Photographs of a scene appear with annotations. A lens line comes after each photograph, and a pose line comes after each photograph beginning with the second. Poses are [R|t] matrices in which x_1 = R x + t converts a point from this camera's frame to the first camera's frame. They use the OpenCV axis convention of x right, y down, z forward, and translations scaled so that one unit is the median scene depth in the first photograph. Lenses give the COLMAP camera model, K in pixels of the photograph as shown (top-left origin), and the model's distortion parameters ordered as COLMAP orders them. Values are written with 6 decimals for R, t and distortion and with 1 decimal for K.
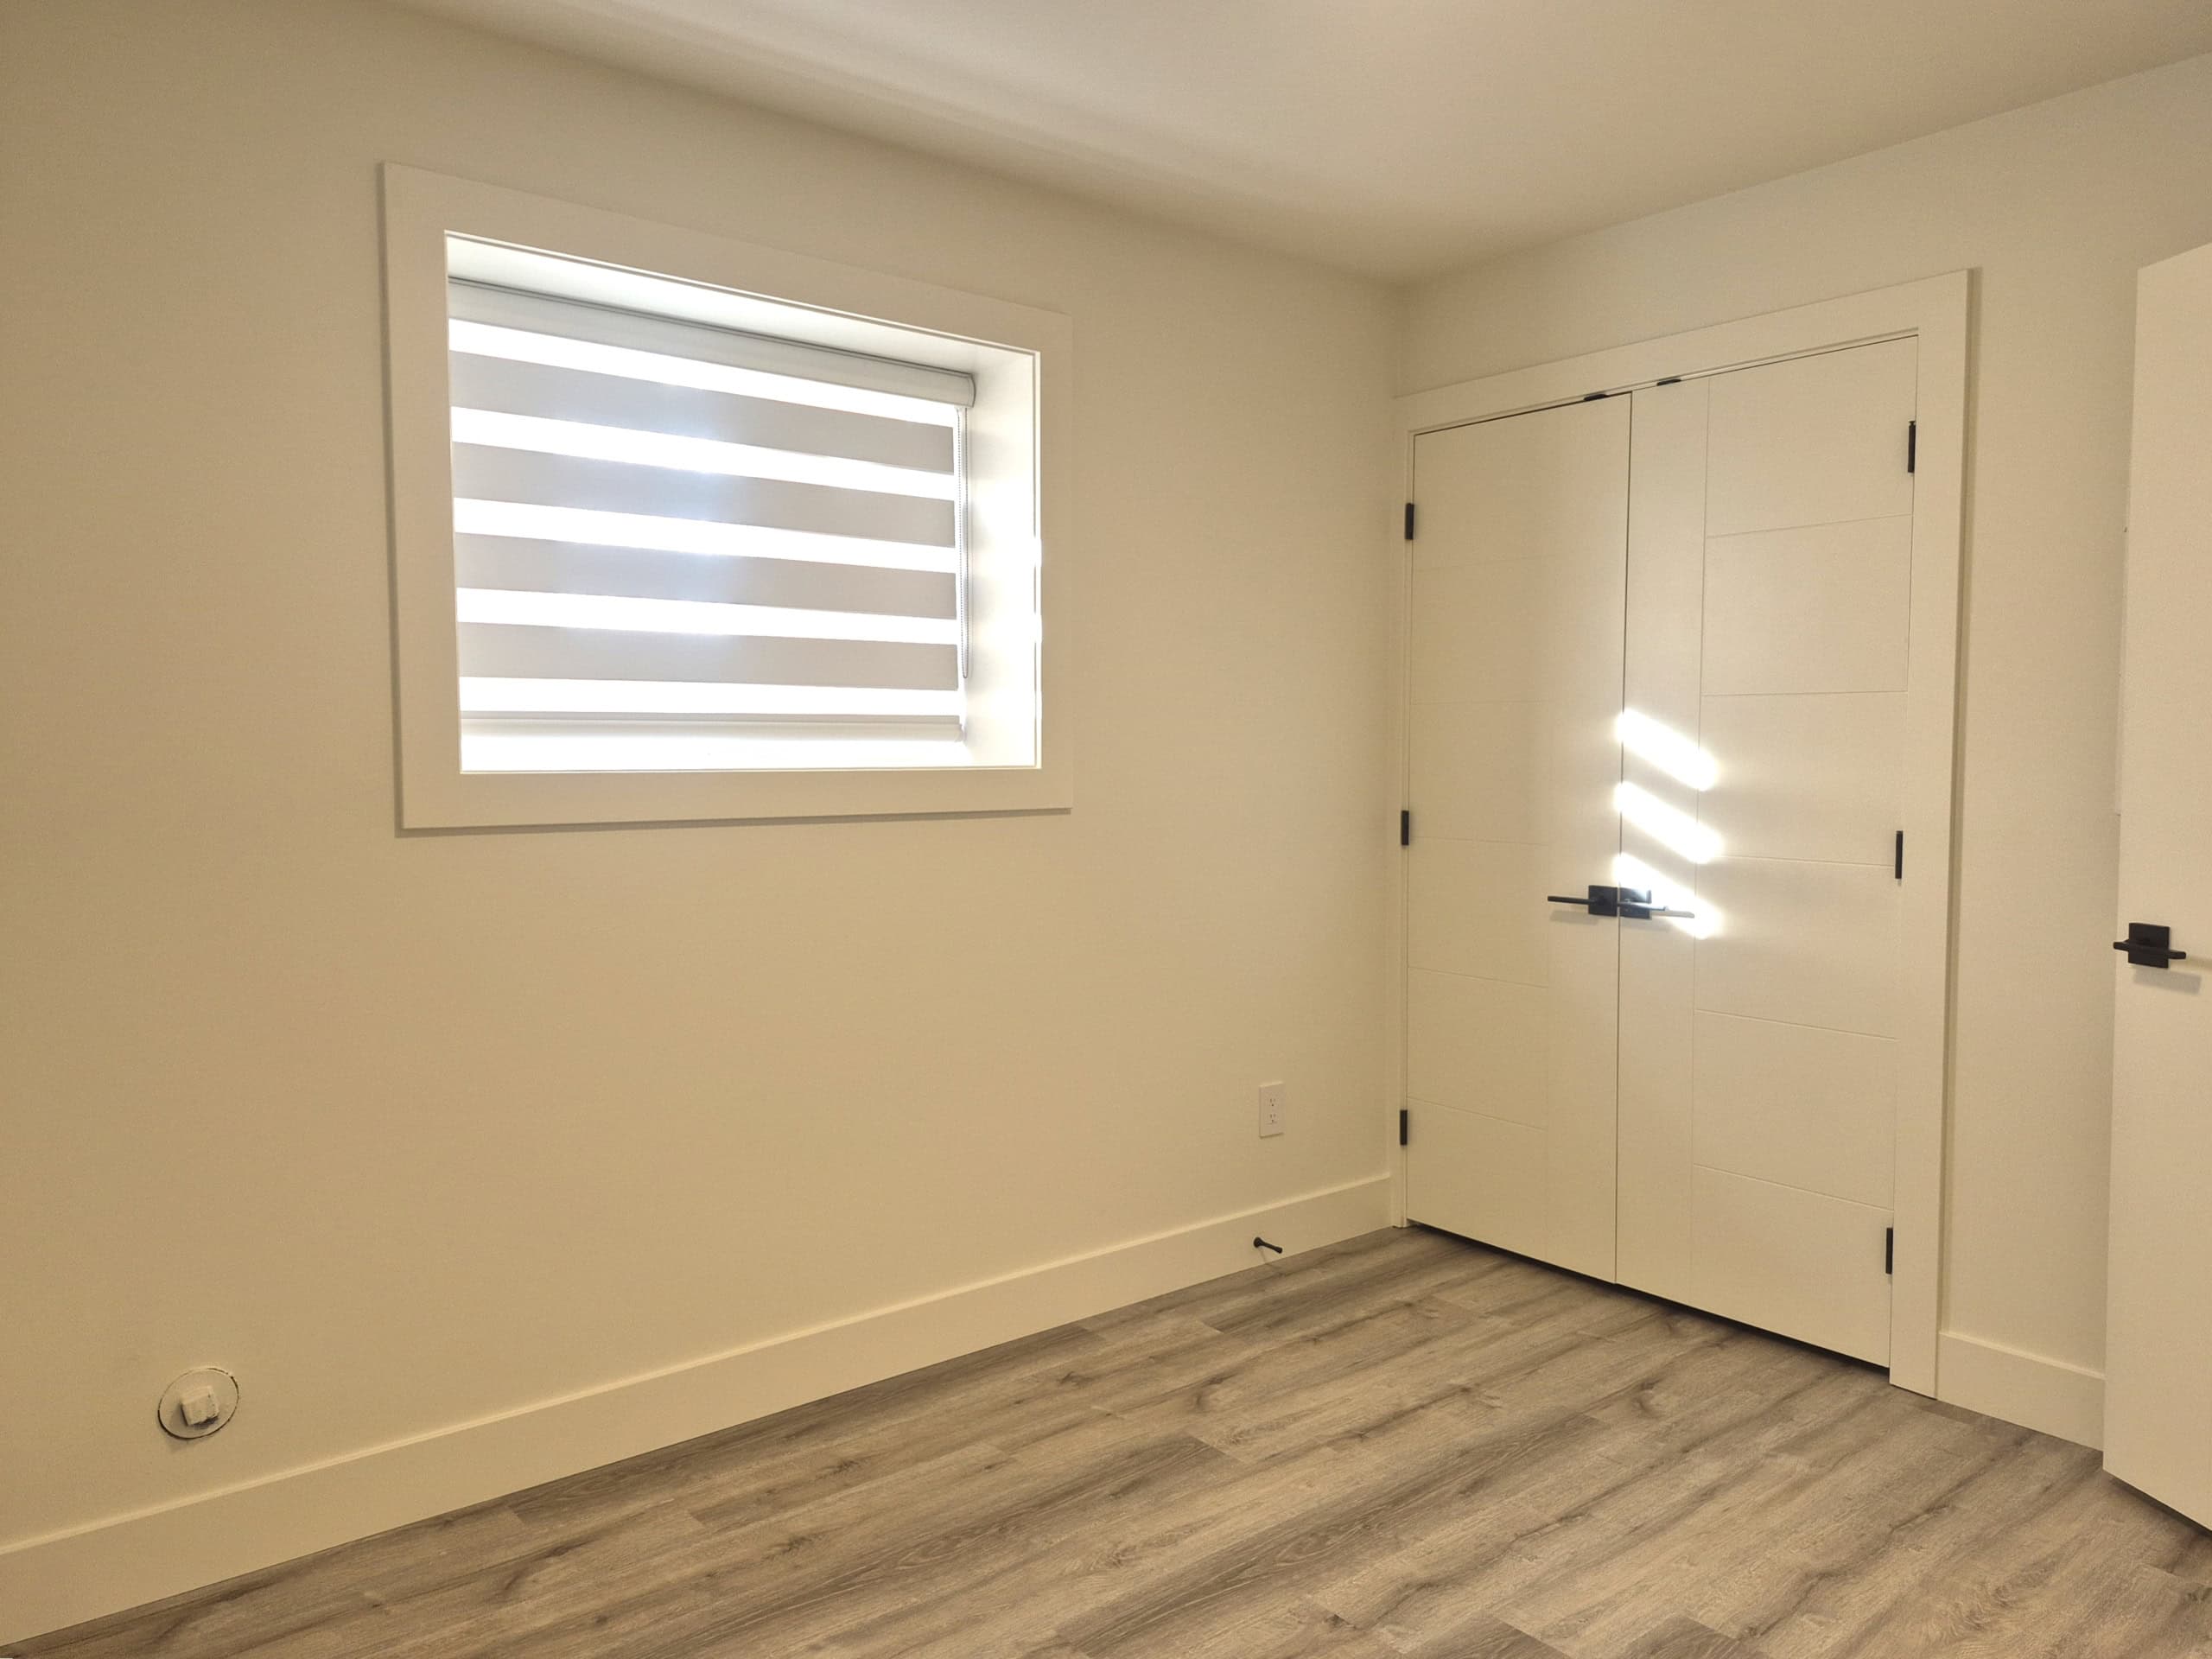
lens RADIAL K [[1549.1, 0, 1106.0], [0, 1549.1, 829.5], [0, 0, 1]] dist [0.108304, -0.104602]
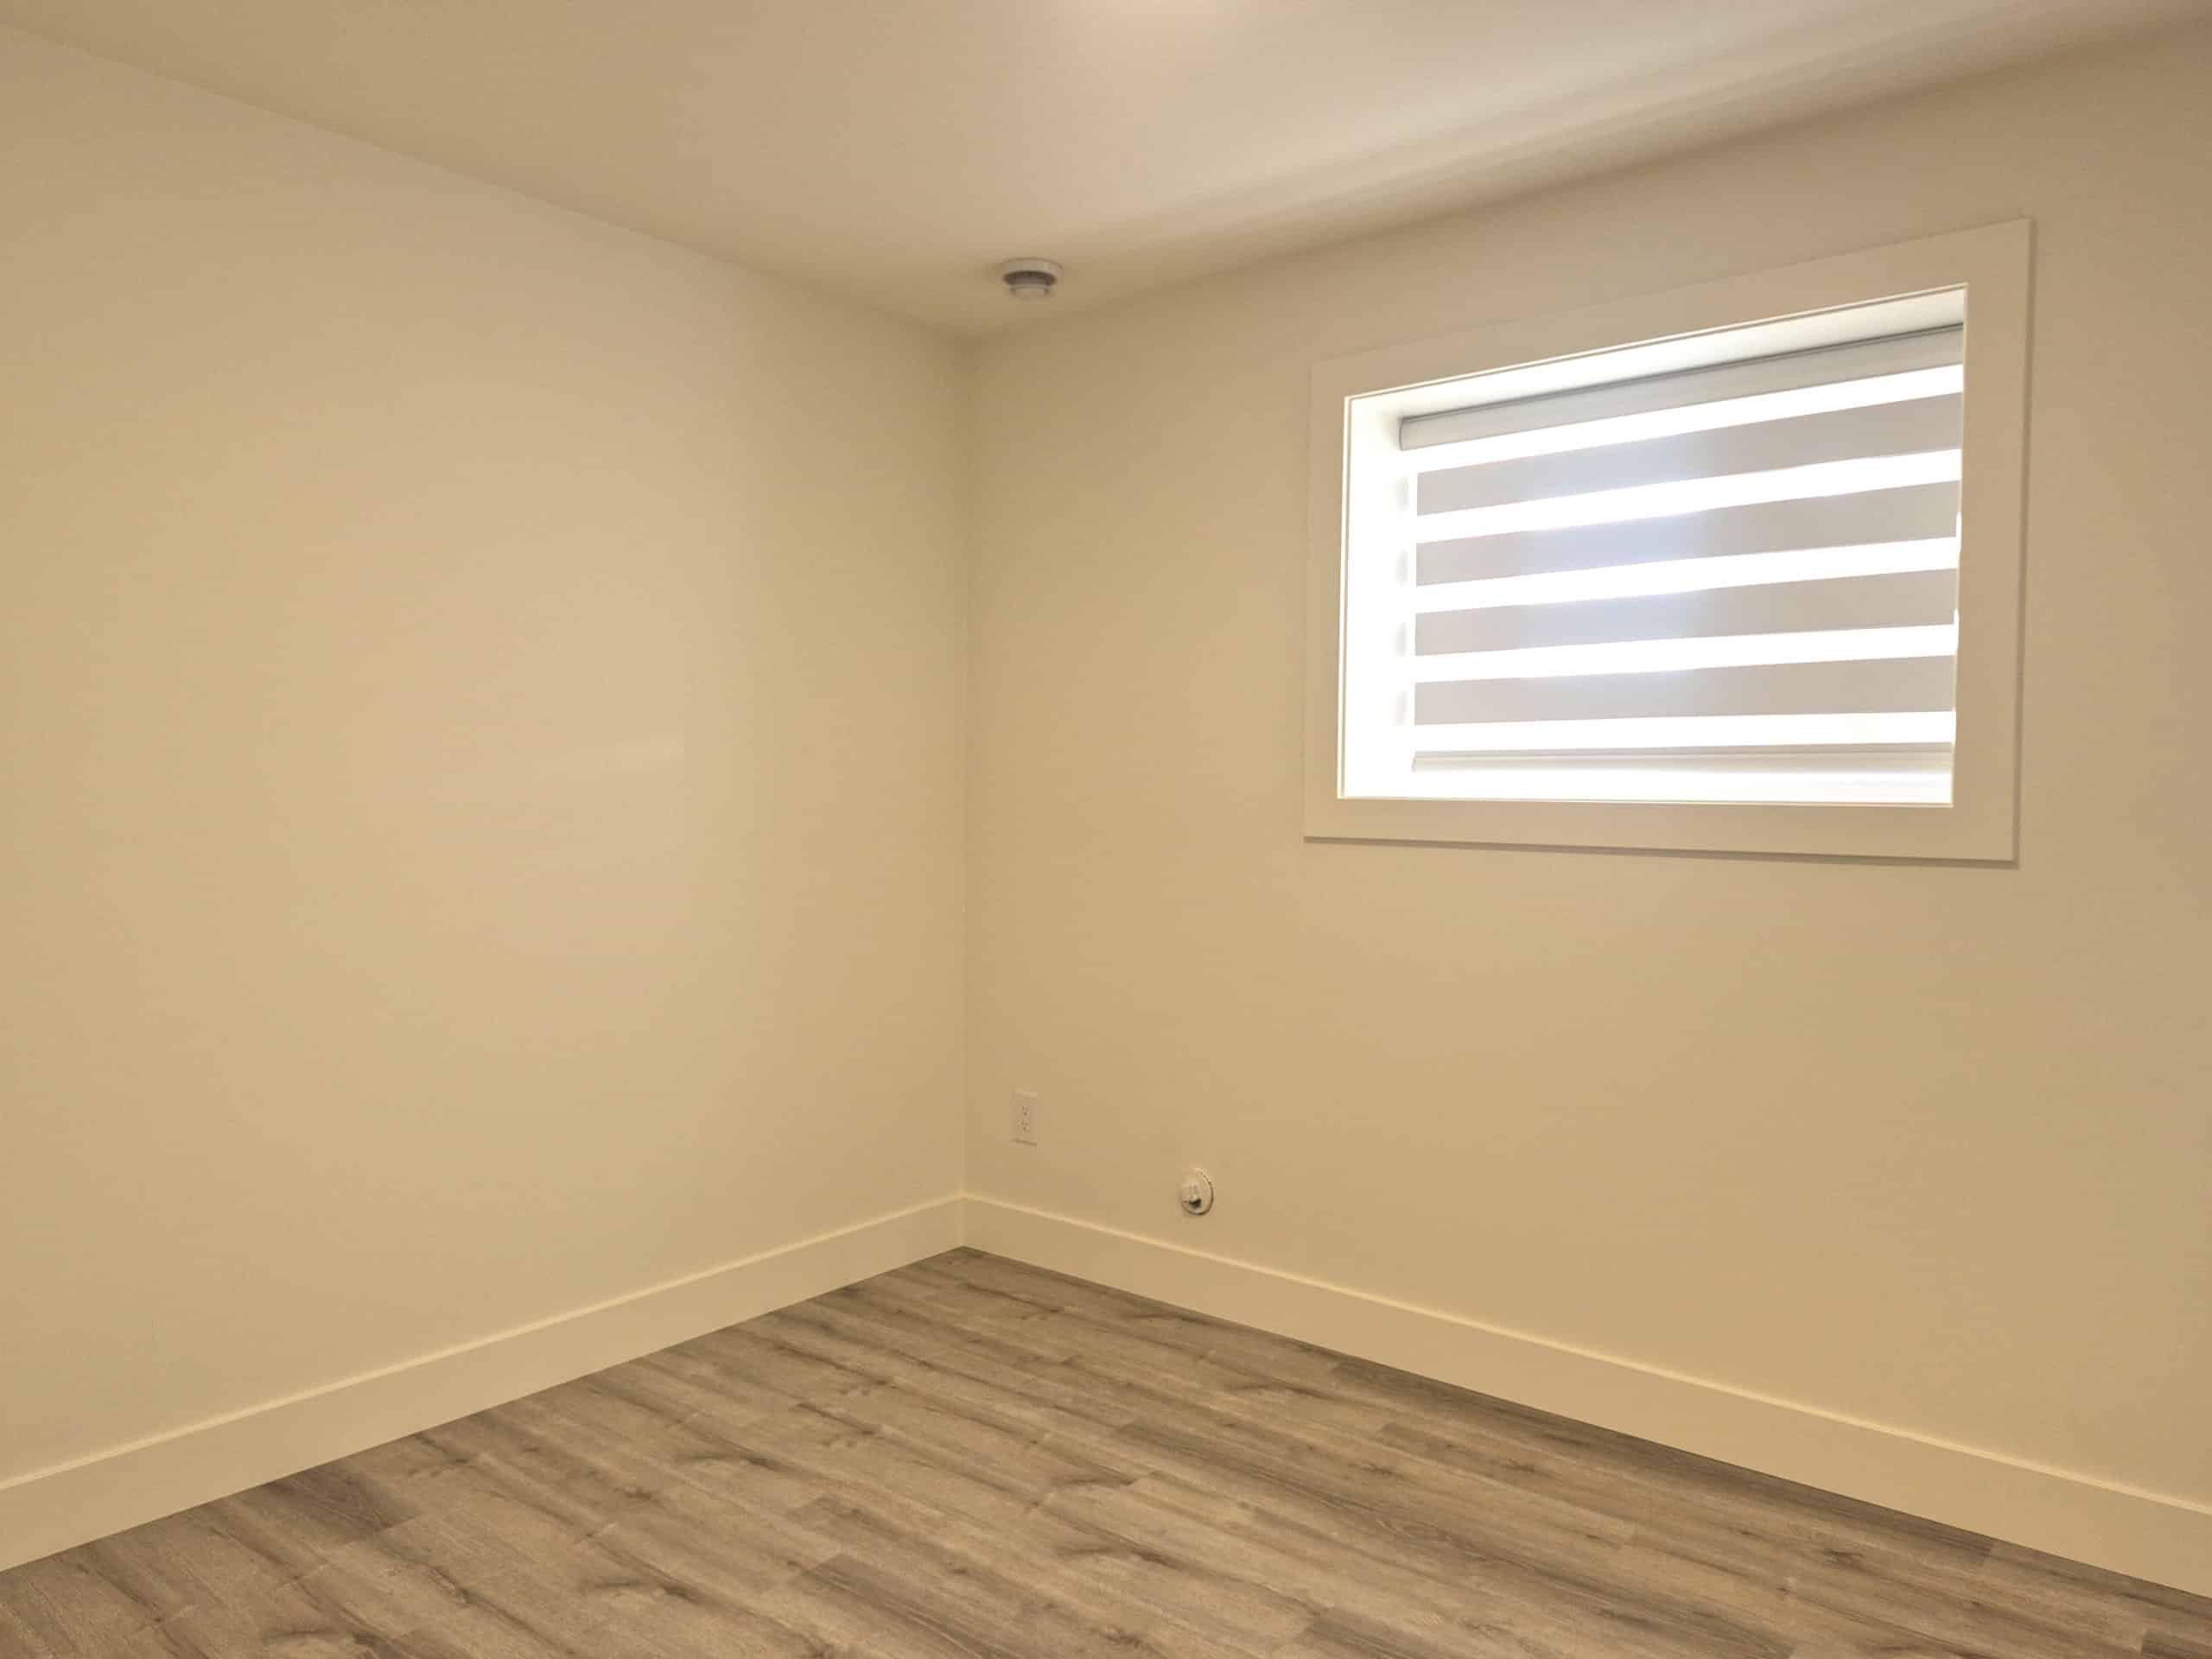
lens RADIAL K [[1510.5, 0, 1106.0], [0, 1510.5, 829.5], [0, 0, 1]] dist [0.060911, -0.030875]
pose [[0.220962, 0.026663, -0.974918, 0.747800], [-0.072429, 0.997314, 0.010859, -0.003770], [0.972589, 0.068213, 0.222300, 0.490370]]
